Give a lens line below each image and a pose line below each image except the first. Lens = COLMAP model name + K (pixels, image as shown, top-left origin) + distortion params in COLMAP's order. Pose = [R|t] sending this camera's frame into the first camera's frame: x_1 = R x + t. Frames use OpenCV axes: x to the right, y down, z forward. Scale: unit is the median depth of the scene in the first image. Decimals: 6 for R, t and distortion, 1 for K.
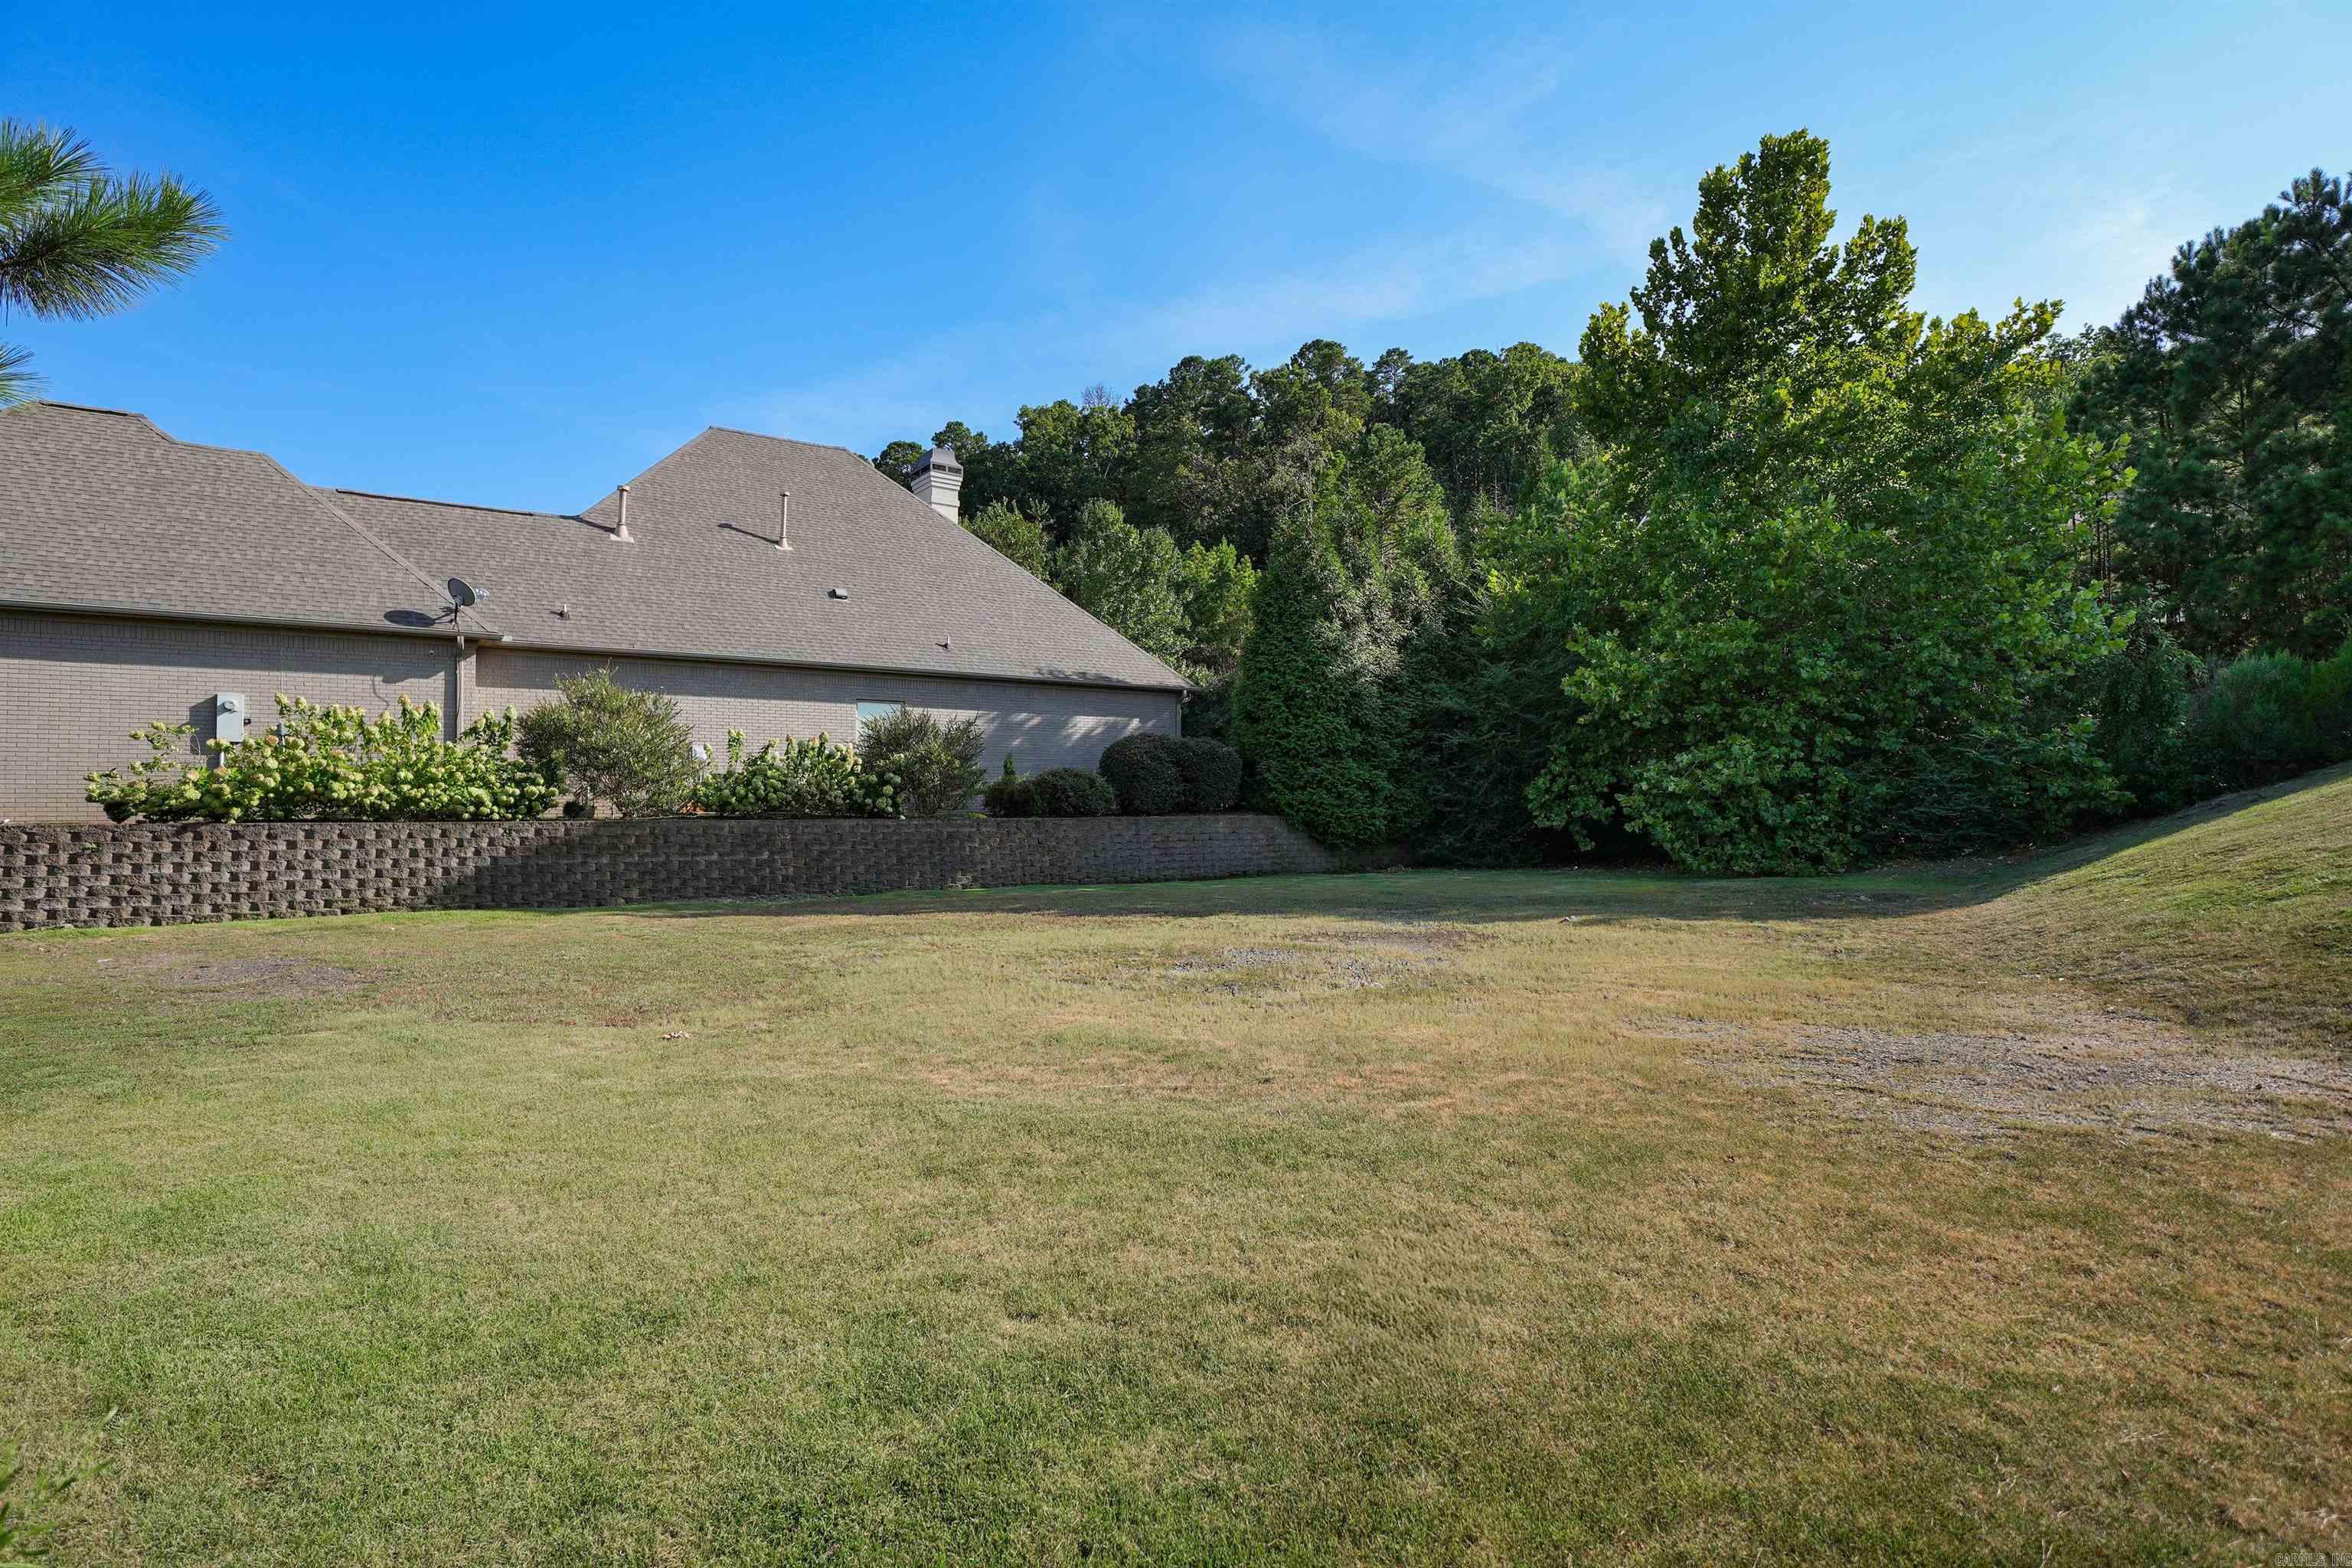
lens RADIAL K [[1163.2, 0, 1176.0], [0, 1163.2, 784.0], [0, 0, 1]] dist [-0.063919, 0.024555]
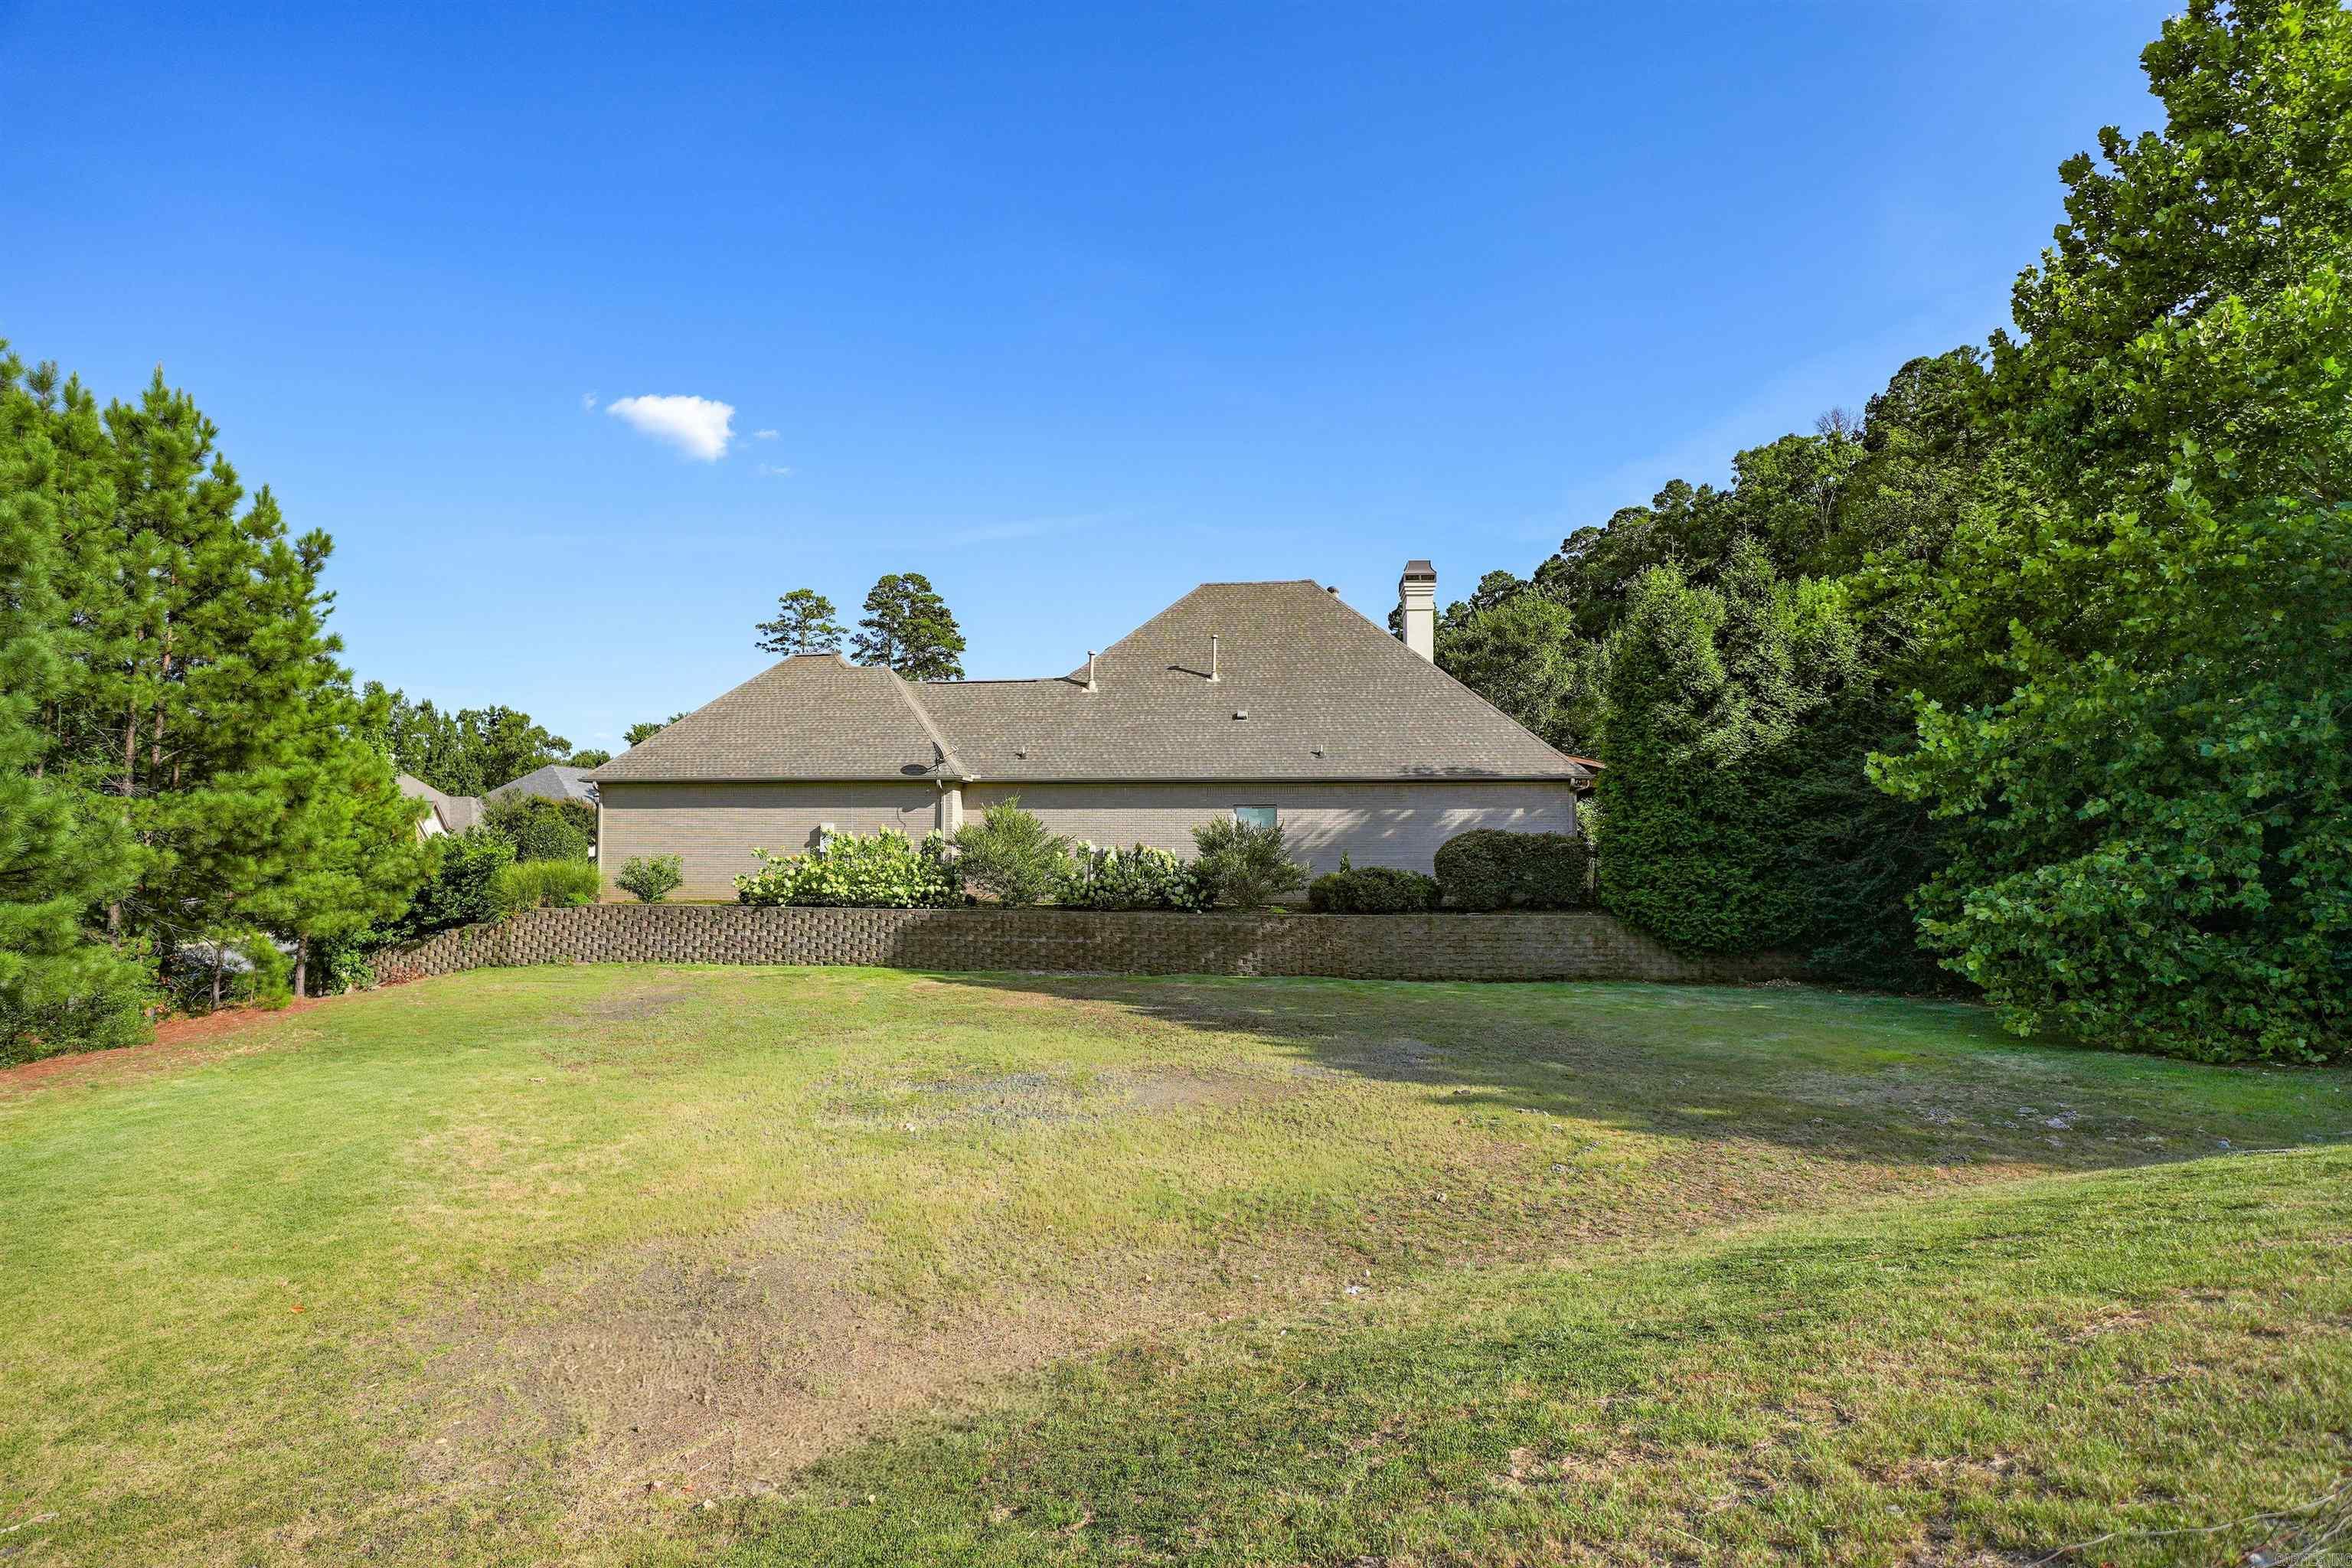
lens RADIAL K [[1053.9, 0, 1176.0], [0, 1053.9, 784.0], [0, 0, 1]] dist [-0.072132, 0.000027]
pose [[0.729015, -0.033996, -0.683654, 0.447466], [0.009449, 0.999171, -0.039610, -0.054241], [0.684433, 0.022417, 0.728731, 0.167713]]
